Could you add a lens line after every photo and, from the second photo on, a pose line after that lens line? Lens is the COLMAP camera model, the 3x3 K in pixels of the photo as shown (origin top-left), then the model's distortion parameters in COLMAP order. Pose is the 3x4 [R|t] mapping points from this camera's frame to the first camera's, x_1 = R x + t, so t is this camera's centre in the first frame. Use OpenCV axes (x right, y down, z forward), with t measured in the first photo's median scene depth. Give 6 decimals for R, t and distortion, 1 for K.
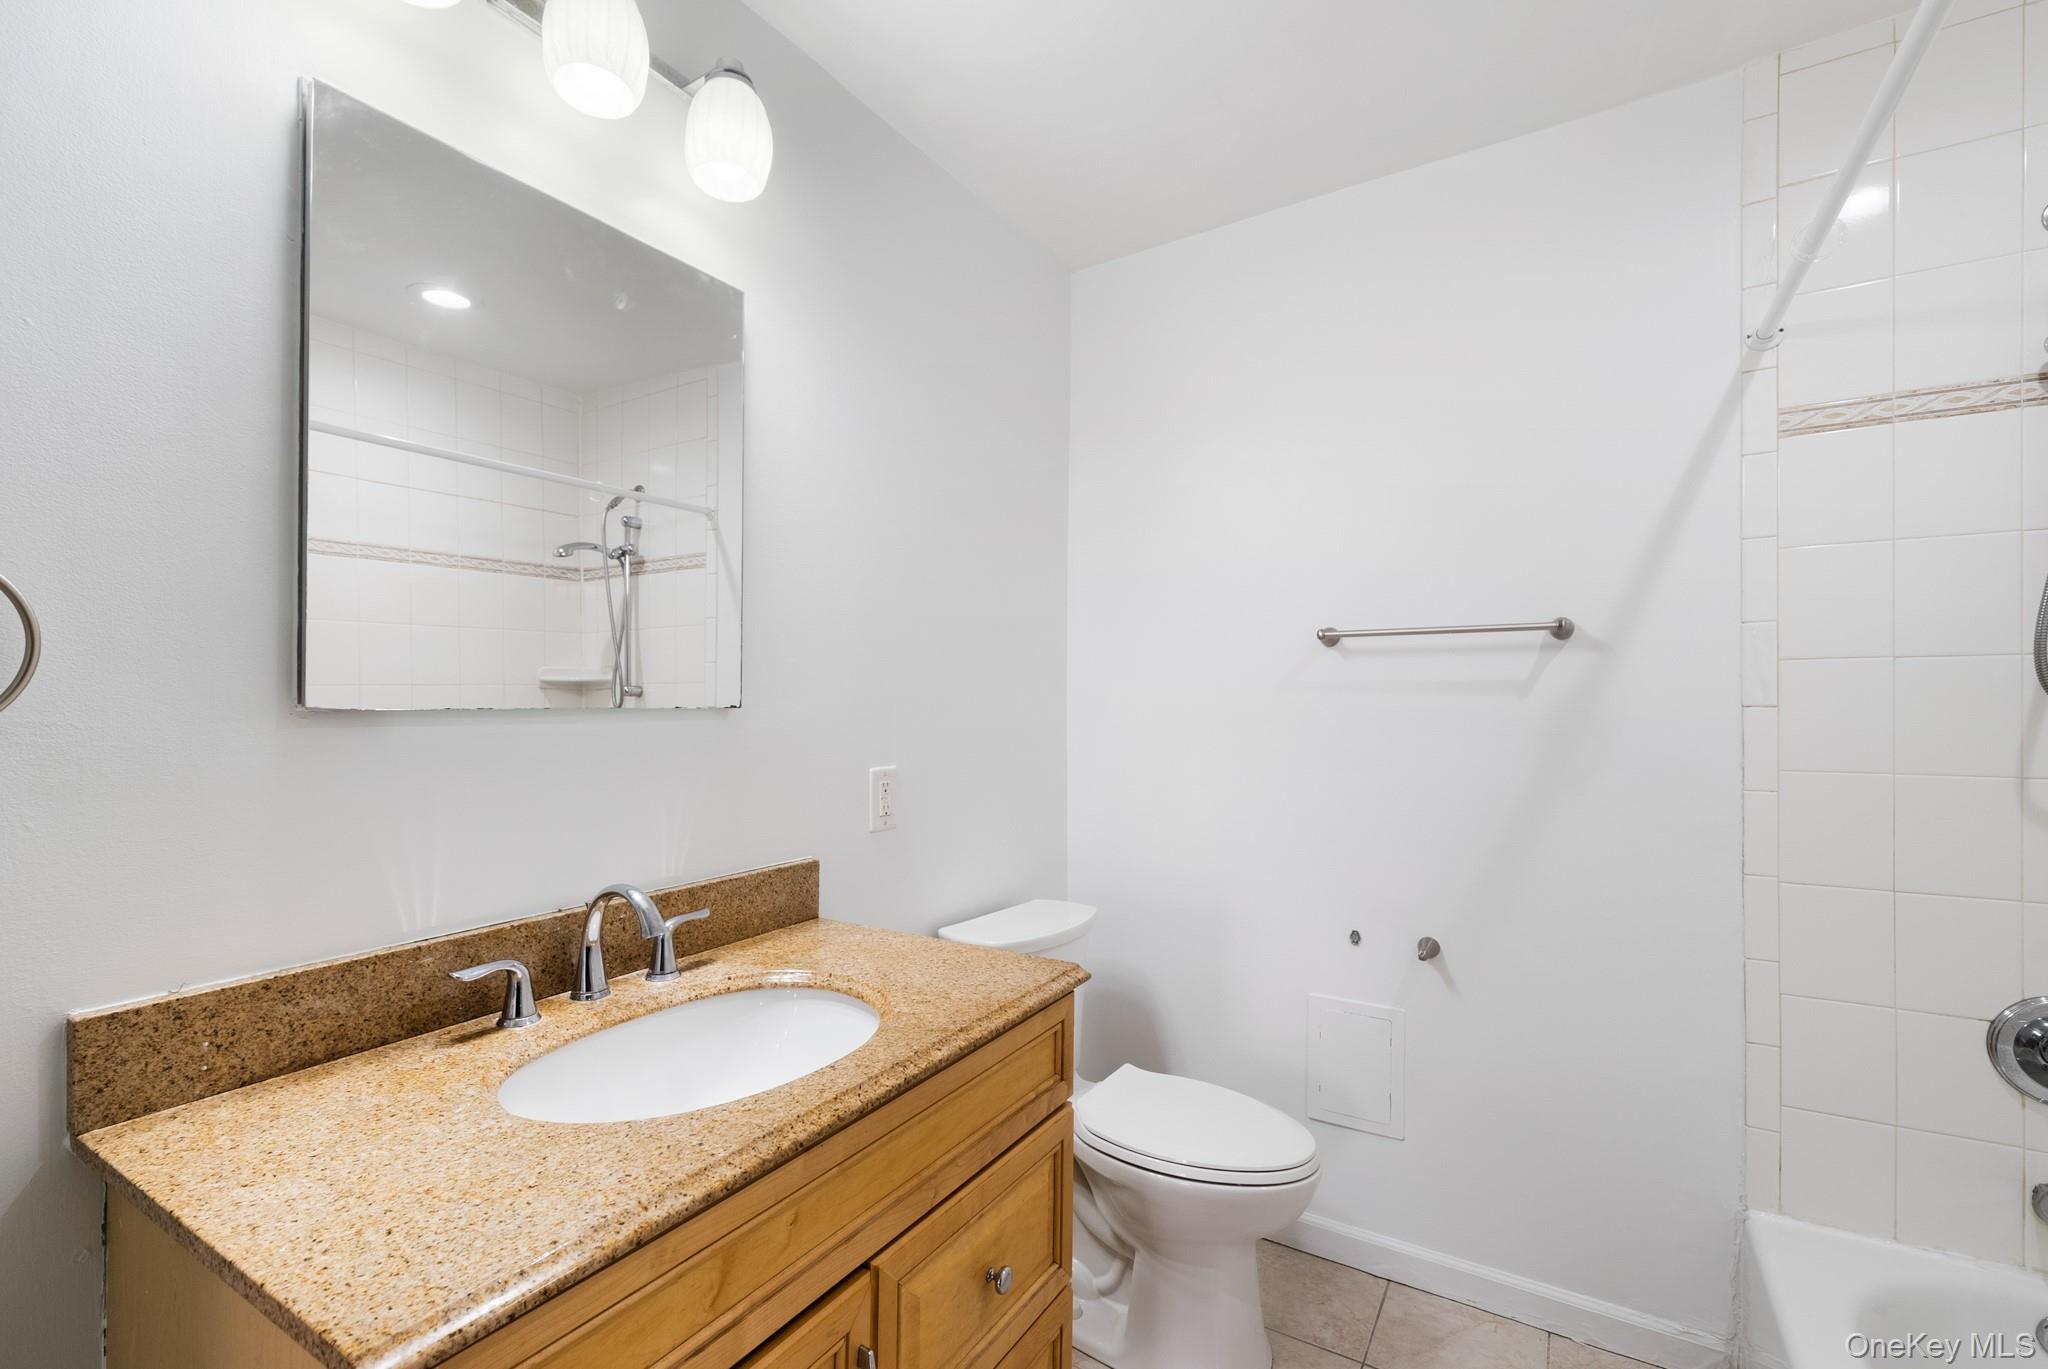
lens RADIAL K [[885.7, 0, 1038.1], [0, 885.7, 703.8], [0, 0, 1]] dist [-0.000082, 0.000128]
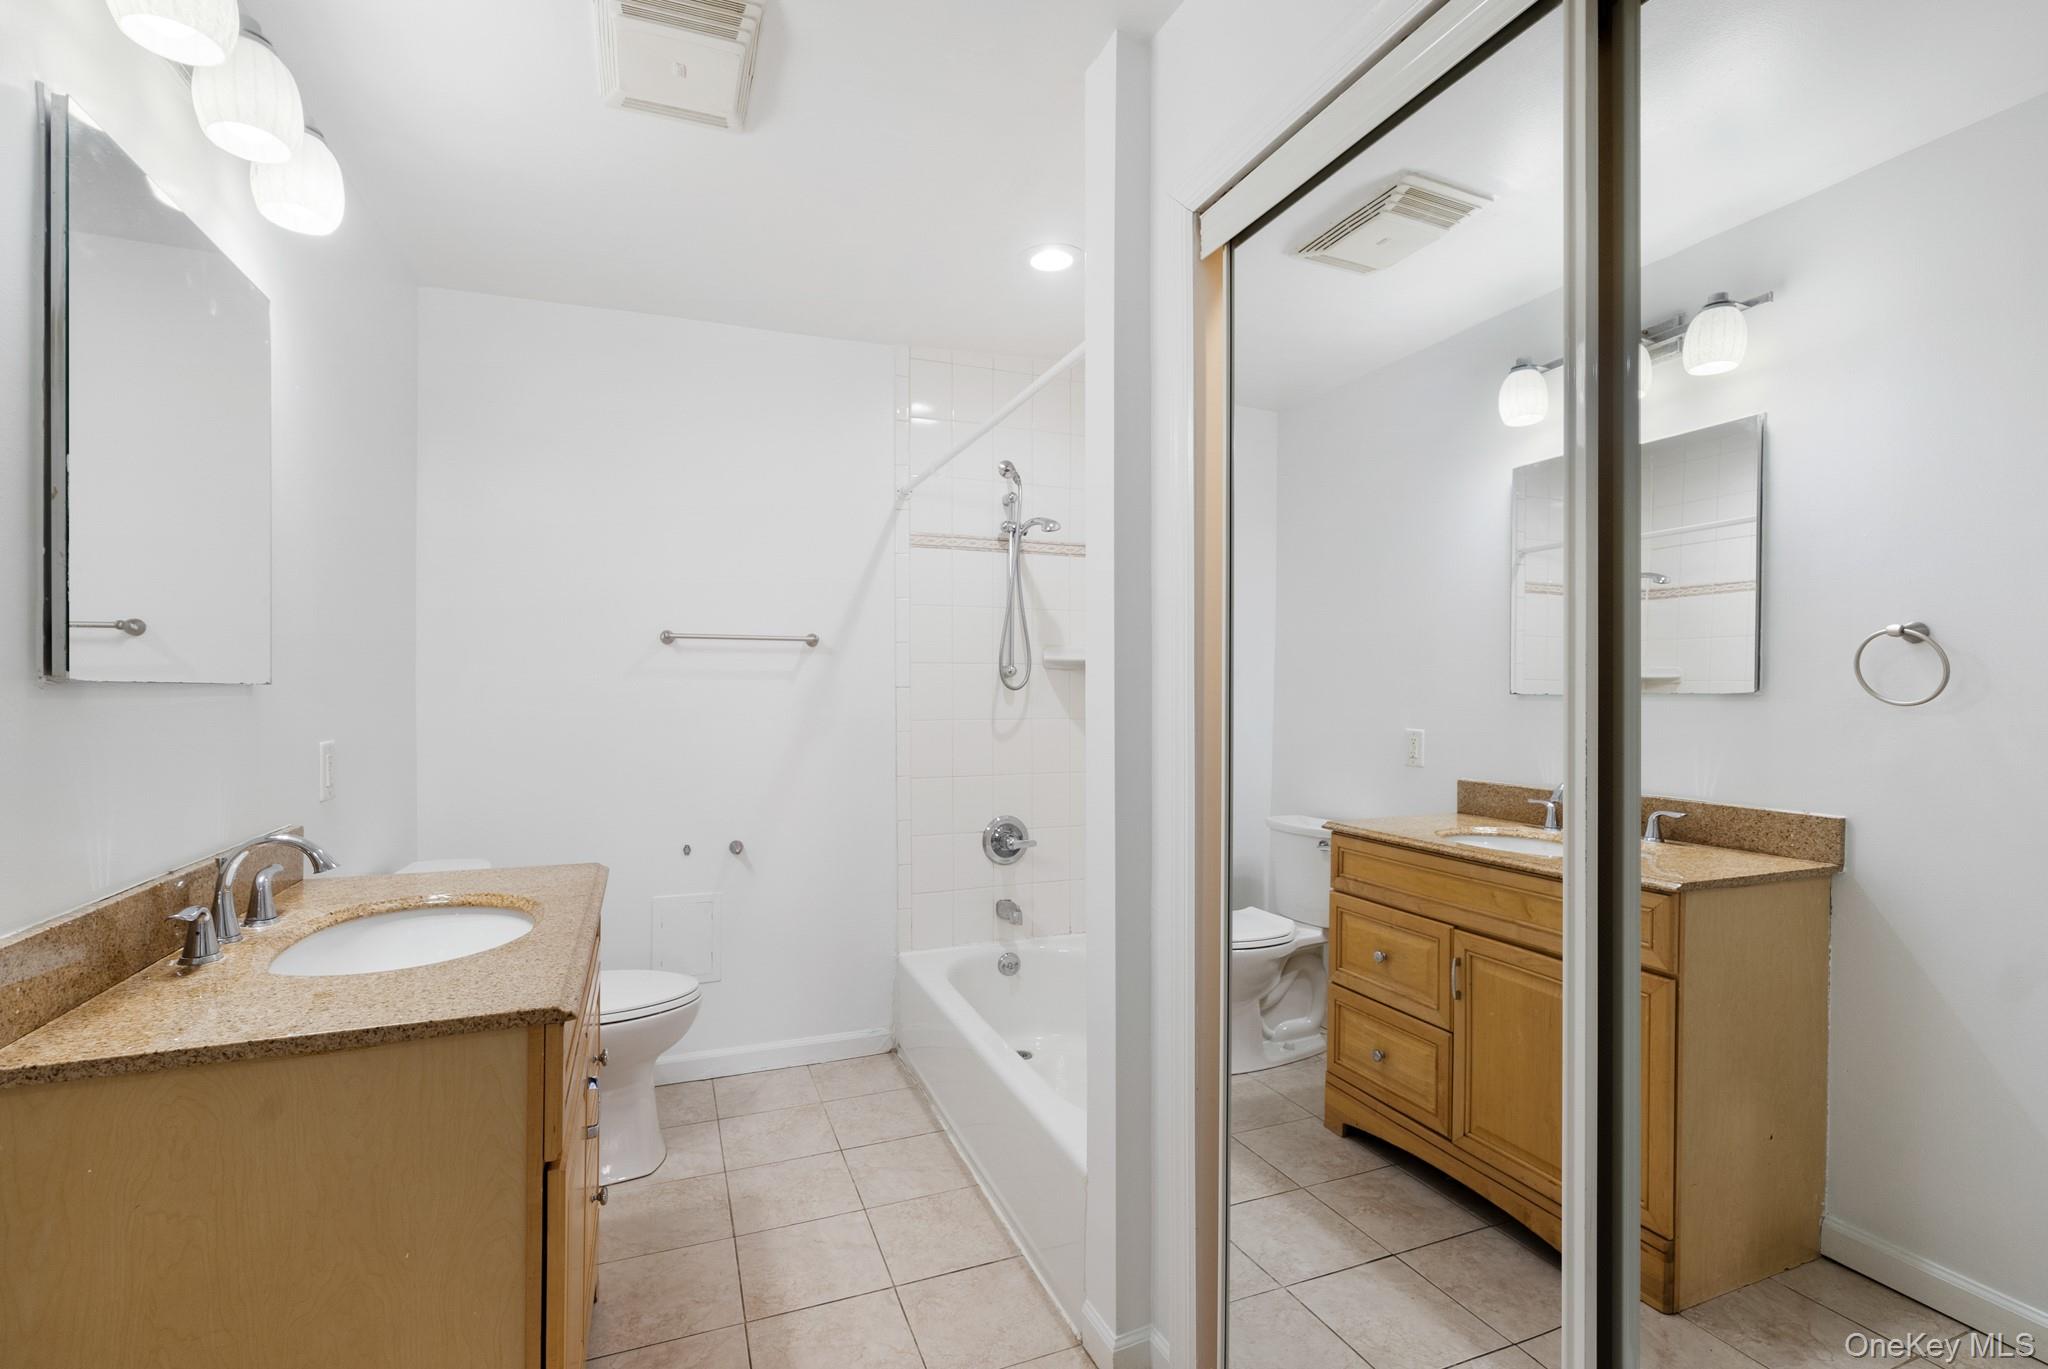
lens RADIAL K [[885.7, 0, 1022.4], [0, 885.7, 687.3], [0, 0, 1]] dist [-0.000082, 0.000128]
pose [[0.590224, 0.004357, 0.807227, -0.562204], [-0.001665, 0.999990, -0.004180, 0.009593], [-0.807237, 0.001123, 0.590226, -0.323337]]
